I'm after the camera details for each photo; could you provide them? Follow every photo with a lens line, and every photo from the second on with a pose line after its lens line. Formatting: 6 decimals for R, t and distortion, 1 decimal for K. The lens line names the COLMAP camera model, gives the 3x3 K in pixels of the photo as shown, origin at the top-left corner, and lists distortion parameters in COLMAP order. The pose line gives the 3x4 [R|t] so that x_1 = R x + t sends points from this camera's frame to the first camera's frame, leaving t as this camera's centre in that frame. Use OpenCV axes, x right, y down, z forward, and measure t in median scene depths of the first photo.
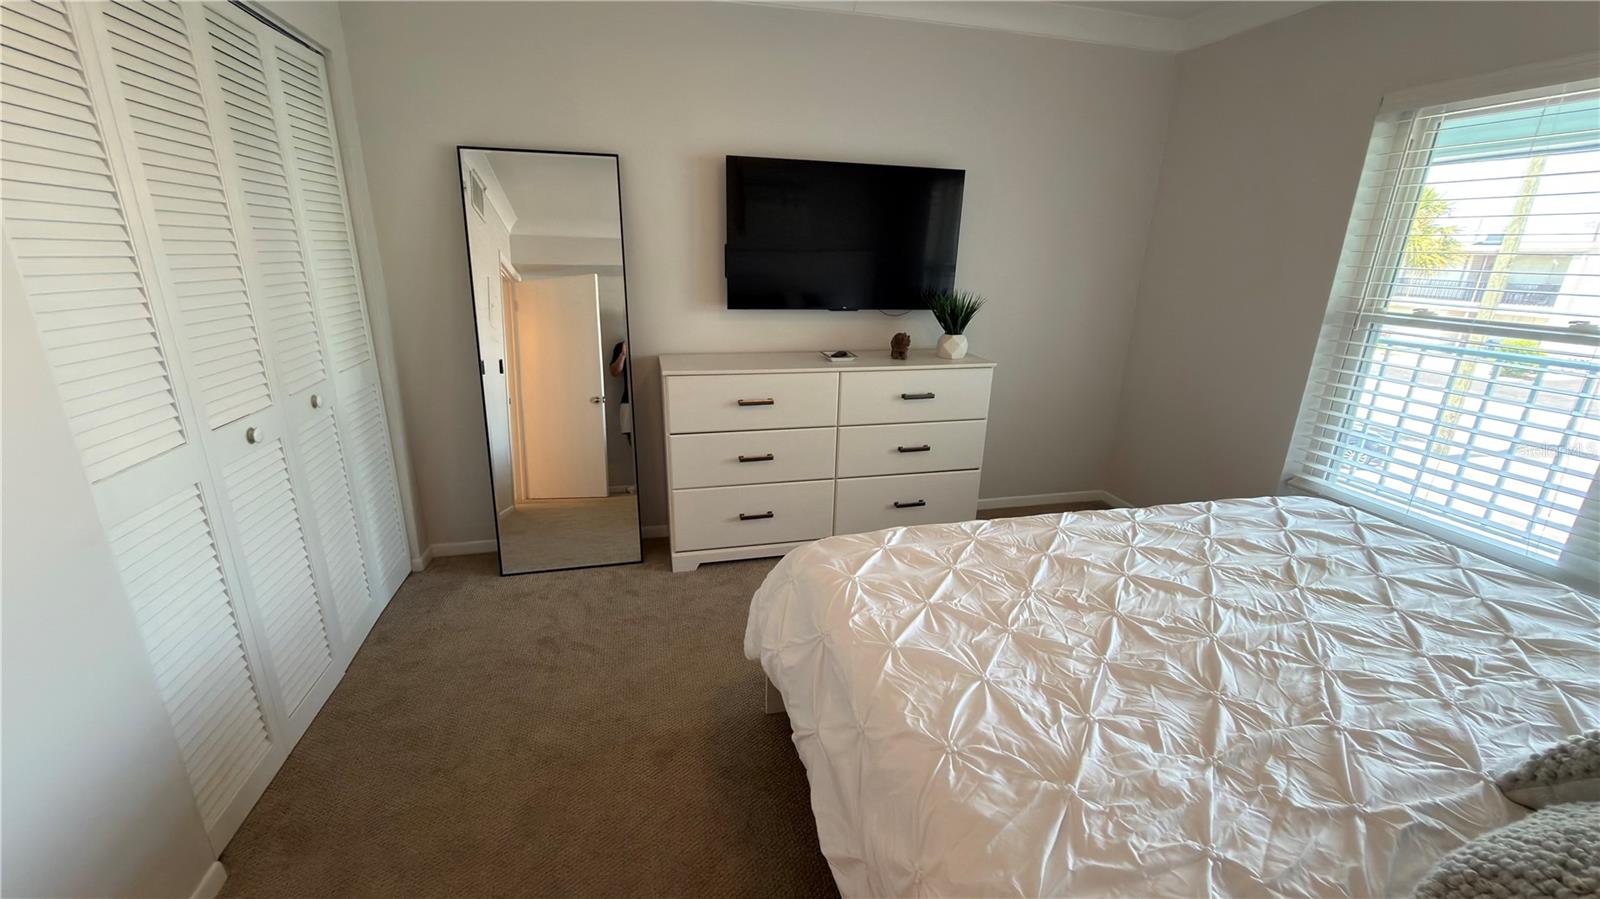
lens RADIAL K [[639.4, 0, 797.9], [0, 639.4, 447.1], [0, 0, 1]] dist [-0.002194, -0.000129]
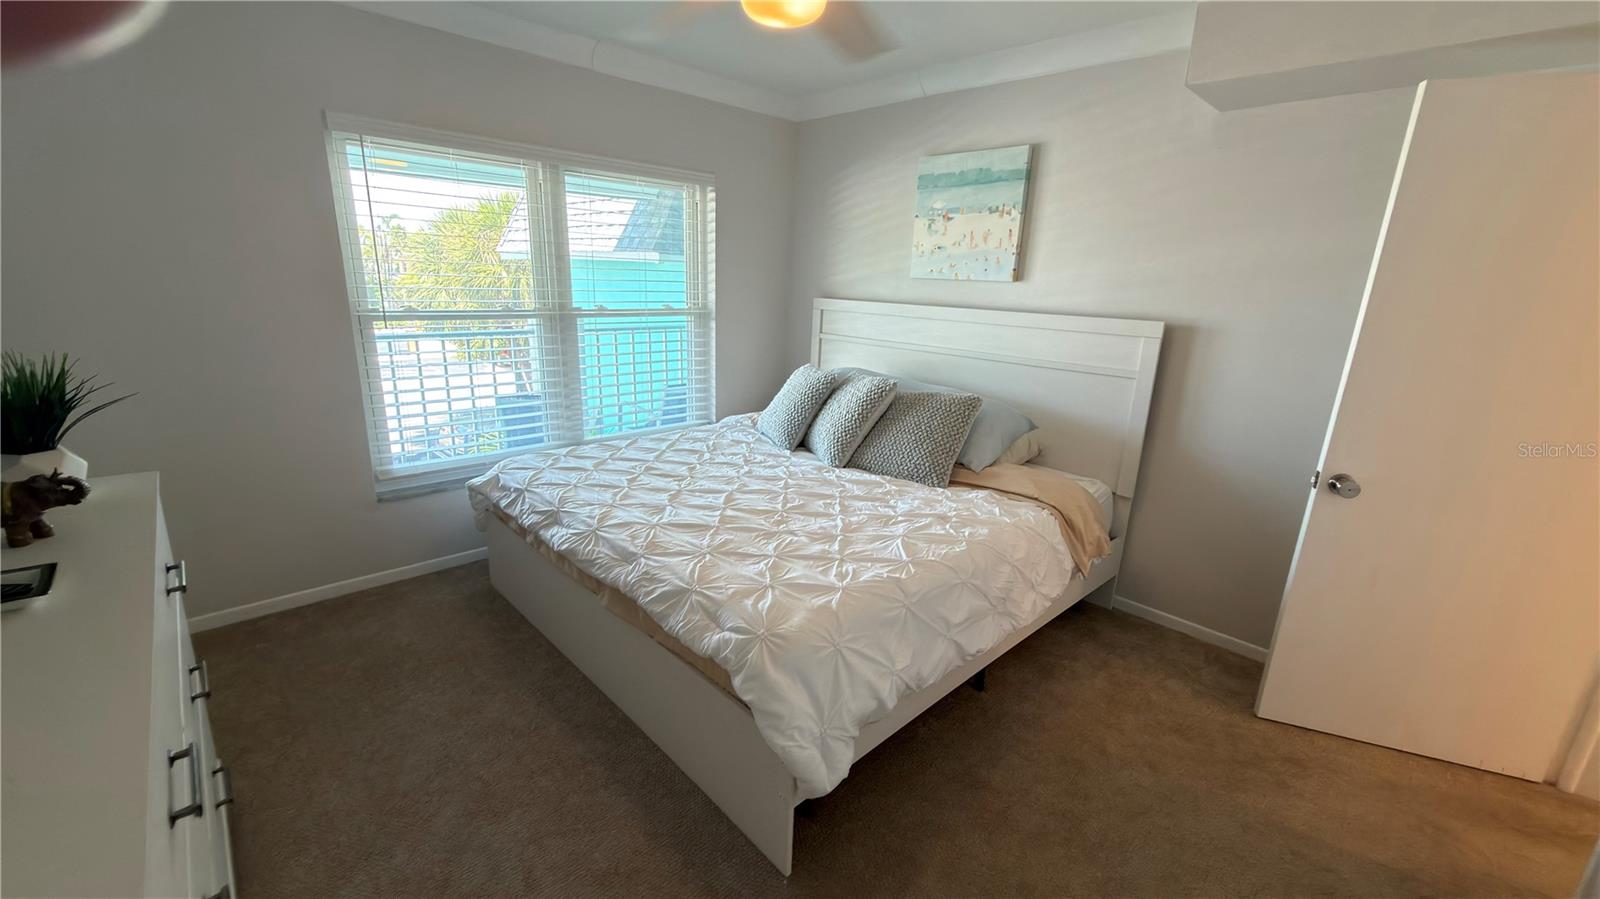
lens RADIAL K [[639.4, 0, 799.1], [0, 639.4, 451.4], [0, 0, 1]] dist [-0.002194, -0.000129]
pose [[-0.488858, -0.272471, 0.828720, -0.710183], [0.209925, 0.885313, 0.414911, -0.464295], [-0.846728, 0.376802, -0.375594, 1.347657]]
